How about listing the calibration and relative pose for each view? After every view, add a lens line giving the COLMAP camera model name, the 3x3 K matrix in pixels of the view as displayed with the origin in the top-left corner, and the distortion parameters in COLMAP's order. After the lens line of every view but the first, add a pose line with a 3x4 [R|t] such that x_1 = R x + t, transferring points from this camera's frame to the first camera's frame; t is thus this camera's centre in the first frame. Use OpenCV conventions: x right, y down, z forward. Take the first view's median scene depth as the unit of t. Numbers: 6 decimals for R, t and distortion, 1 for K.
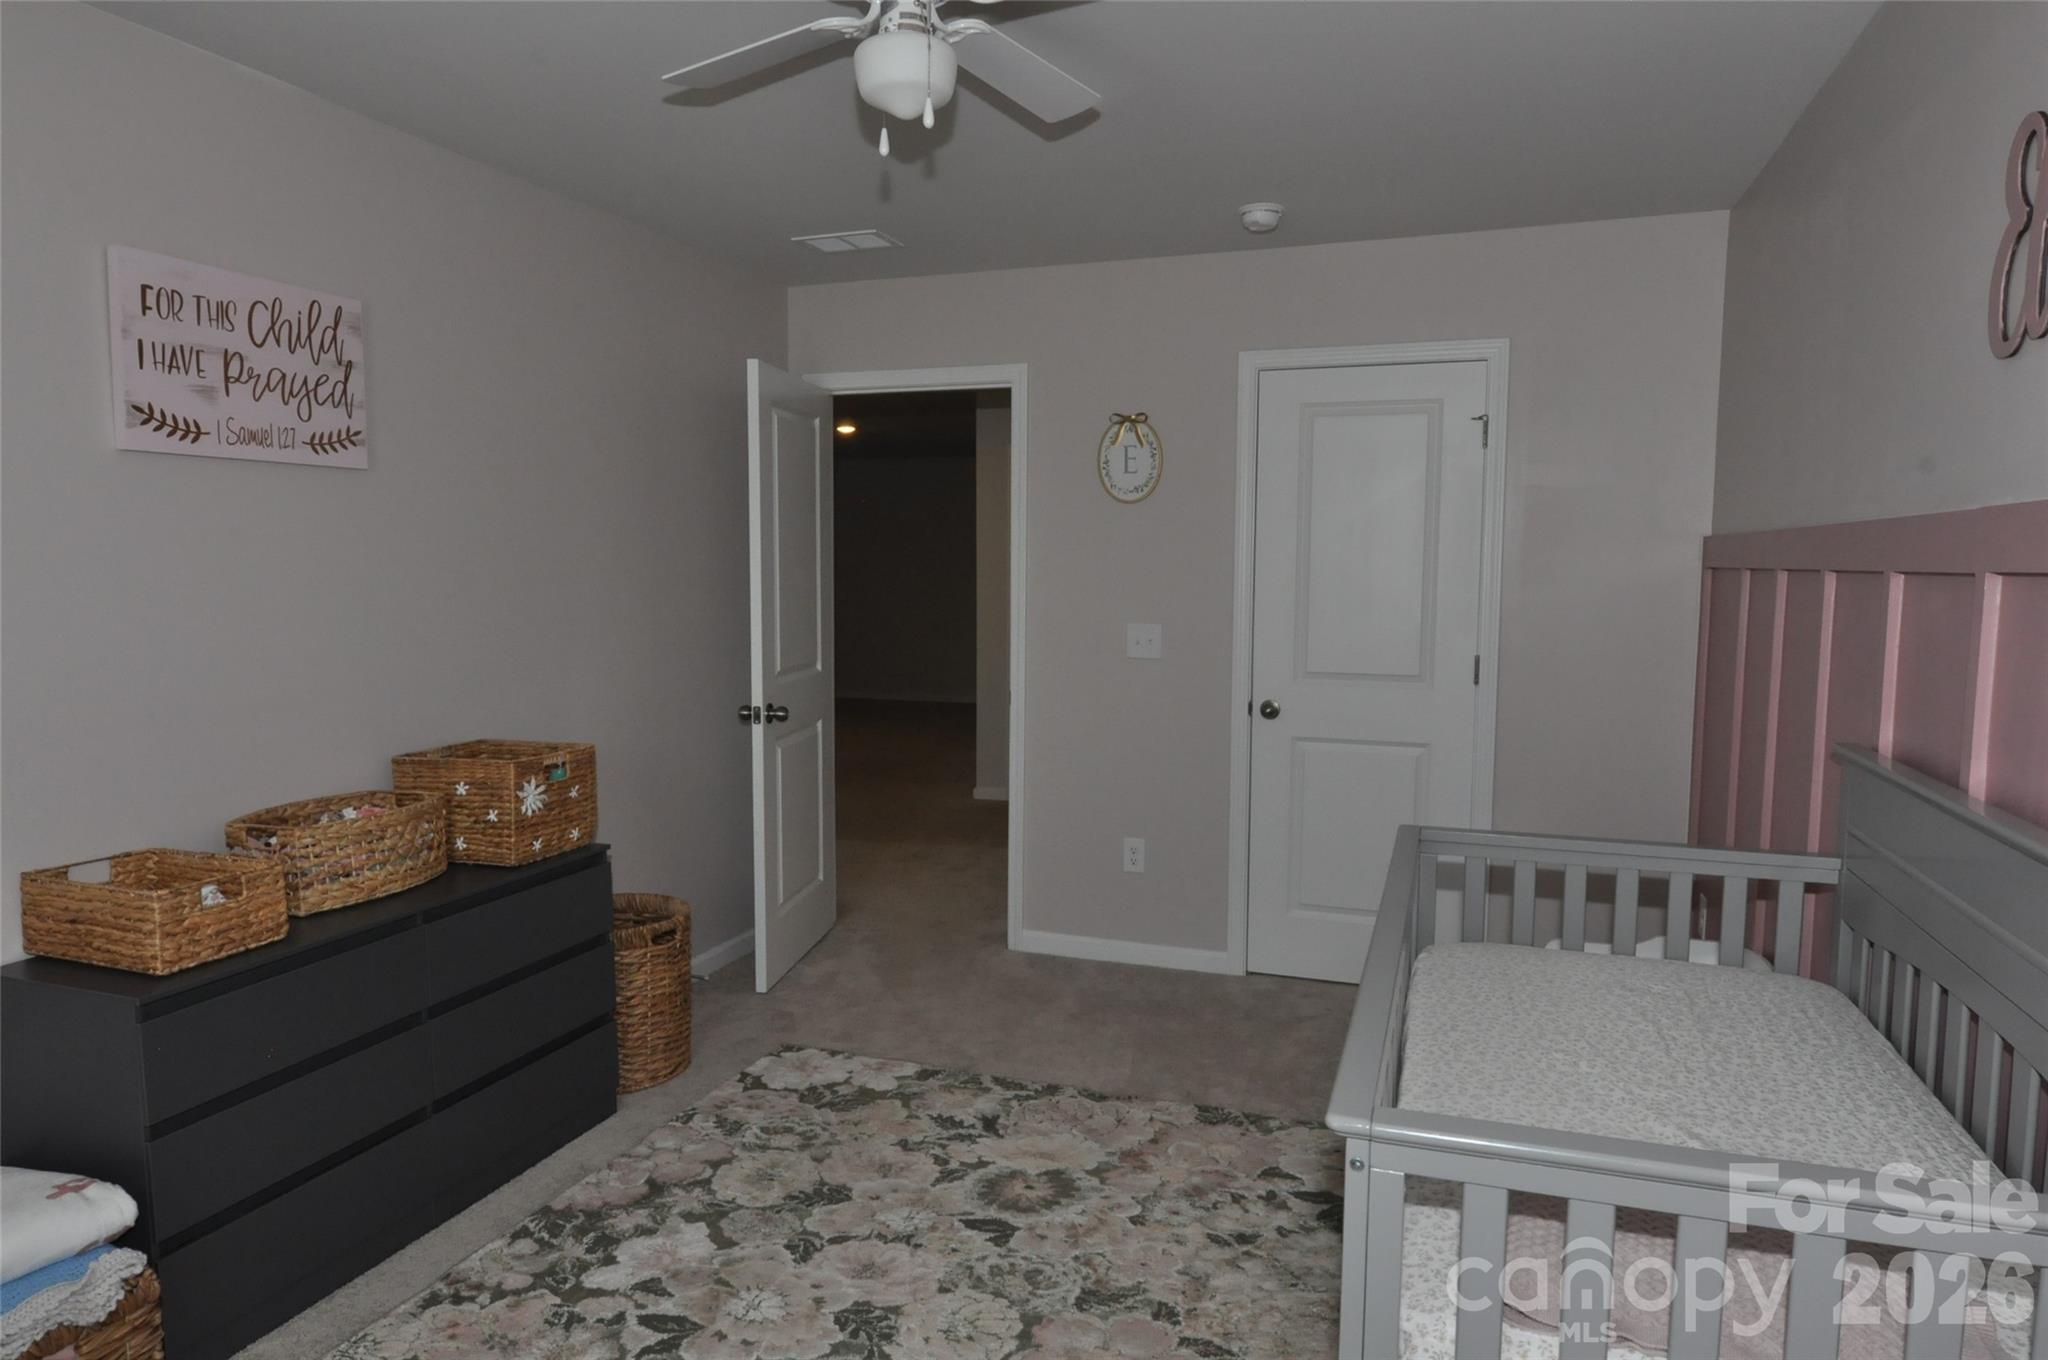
lens RADIAL K [[1259.8, 0, 1025.0], [0, 1259.8, 678.2], [0, 0, 1]] dist [-0.004953, -0.008734]
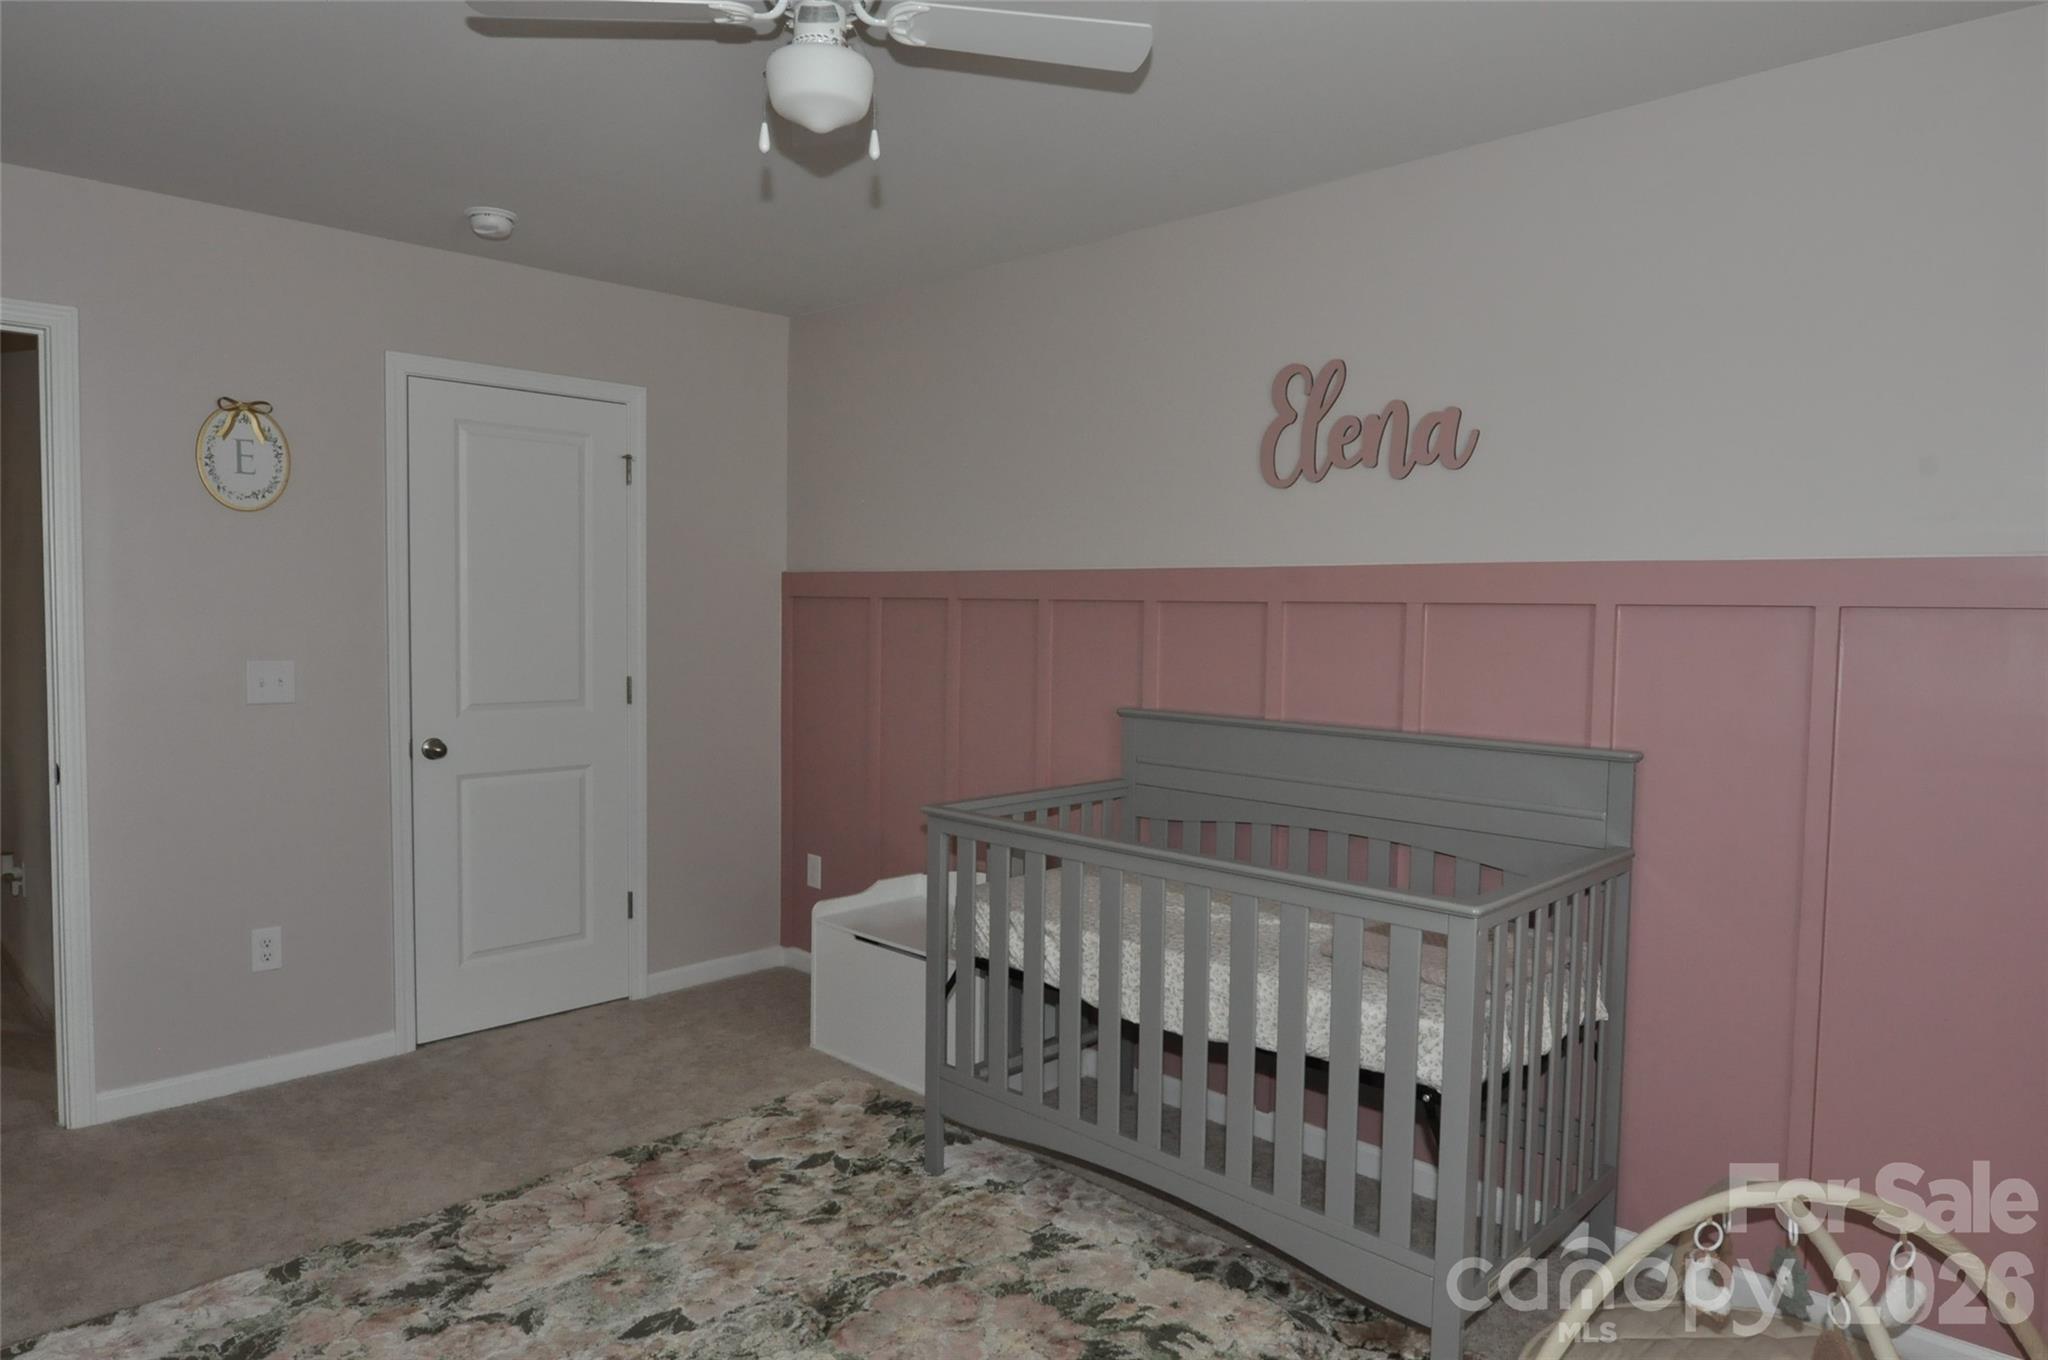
lens RADIAL K [[1259.8, 0, 1015.9], [0, 1259.8, 678.8], [0, 0, 1]] dist [-0.004953, -0.008734]
pose [[0.417236, -0.050200, 0.907411, -0.532855], [0.070210, 0.997270, 0.022887, -0.019774], [-0.906082, 0.054160, 0.419621, 0.273468]]
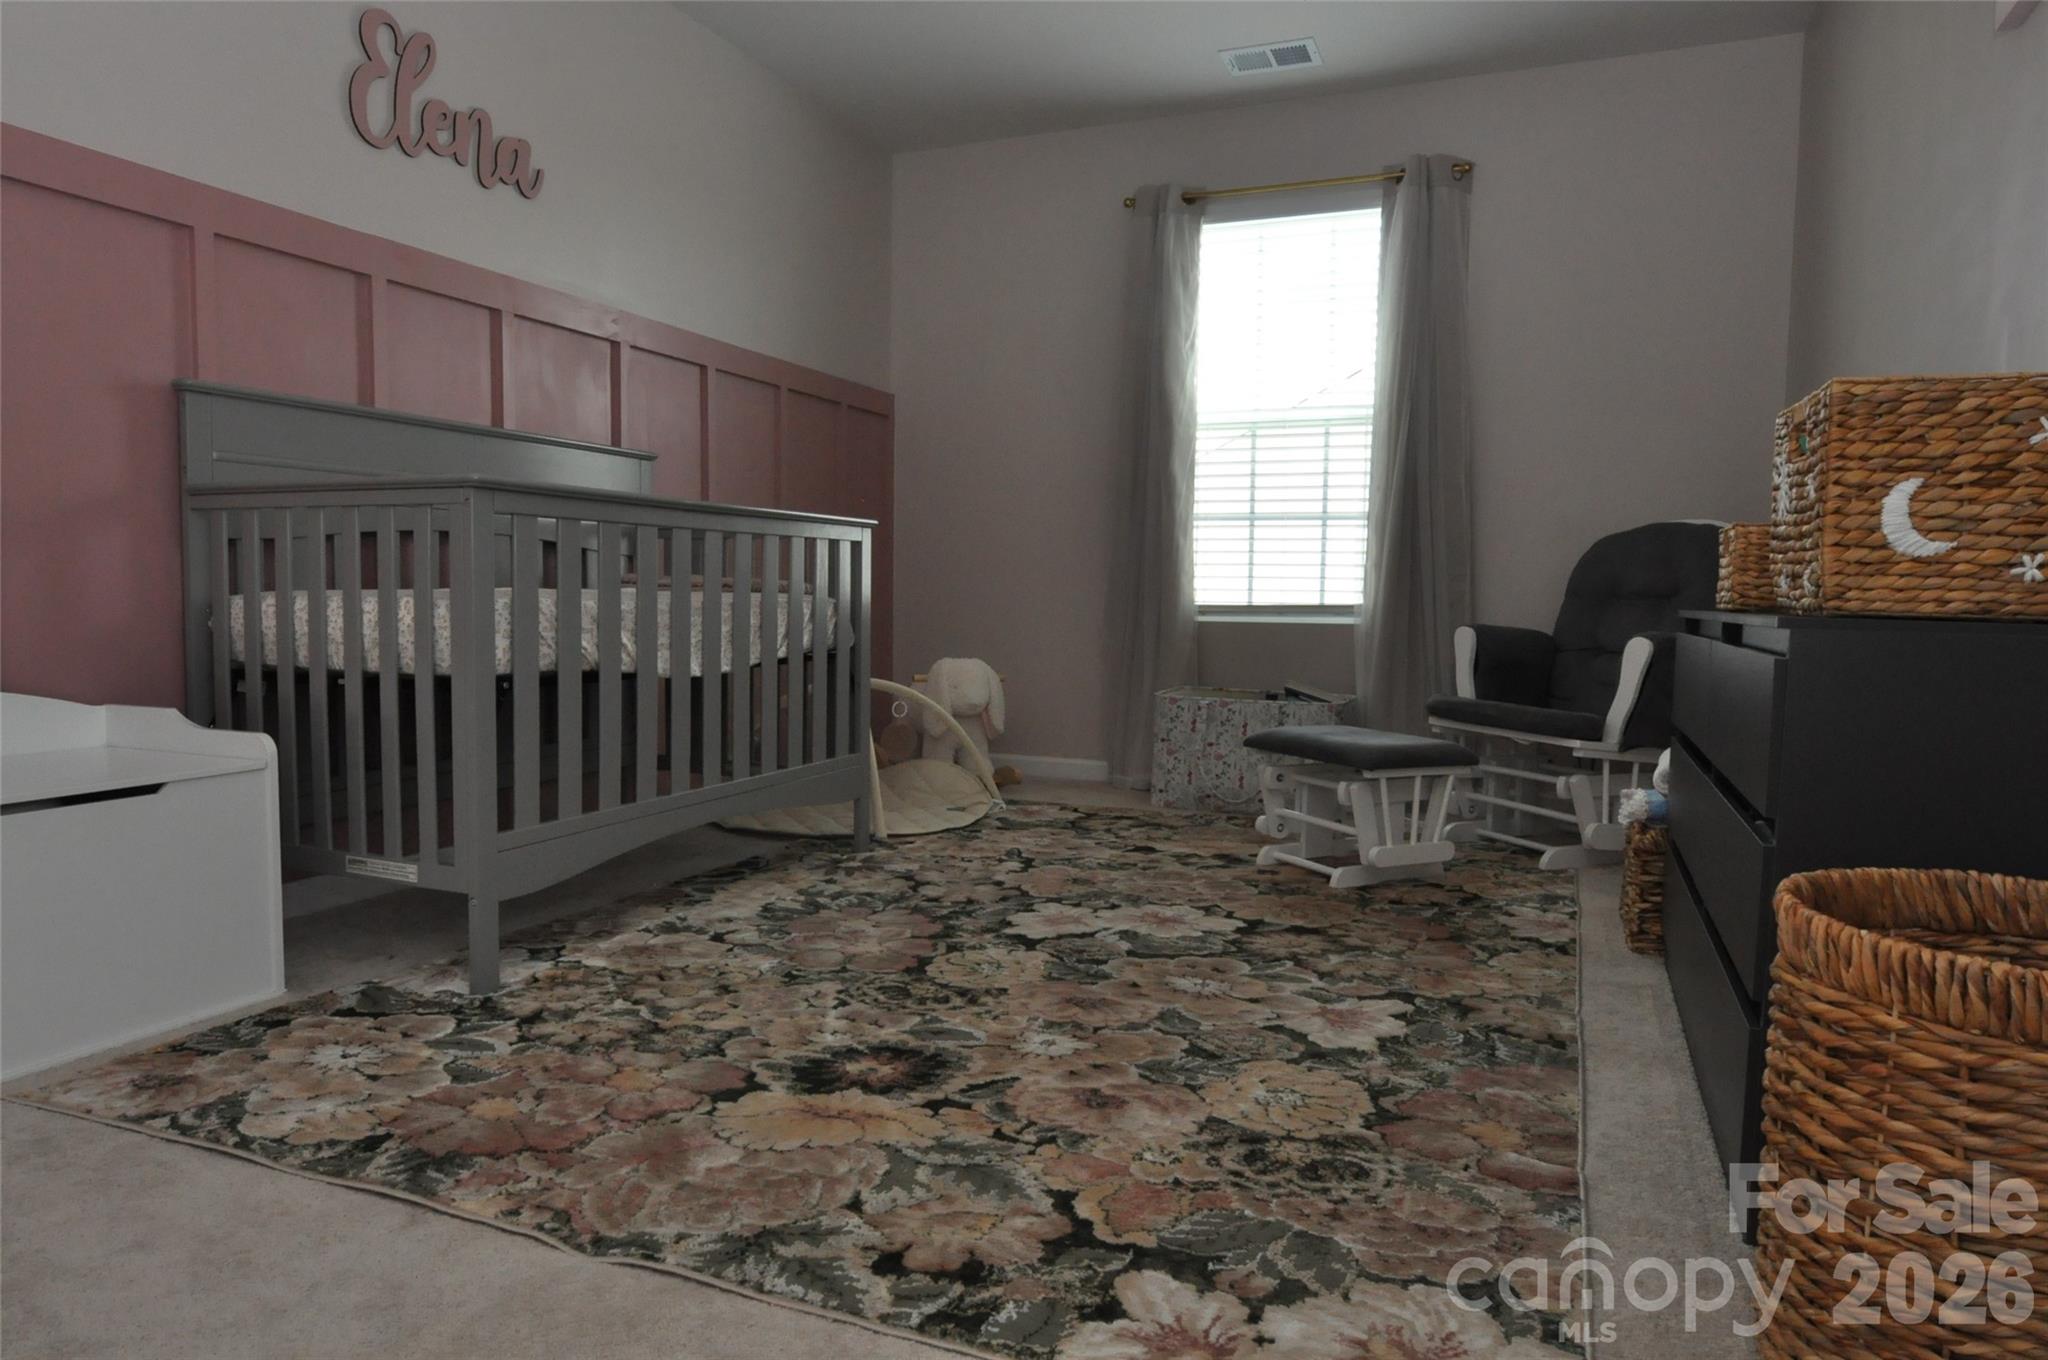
lens RADIAL K [[1259.8, 0, 1023.6], [0, 1259.8, 677.2], [0, 0, 1]] dist [-0.004953, -0.008734]
pose [[-0.998214, -0.019315, 0.056531, -0.087283], [-0.010178, 0.987440, 0.157666, 0.078773], [-0.058867, 0.156809, -0.985873, 1.277411]]
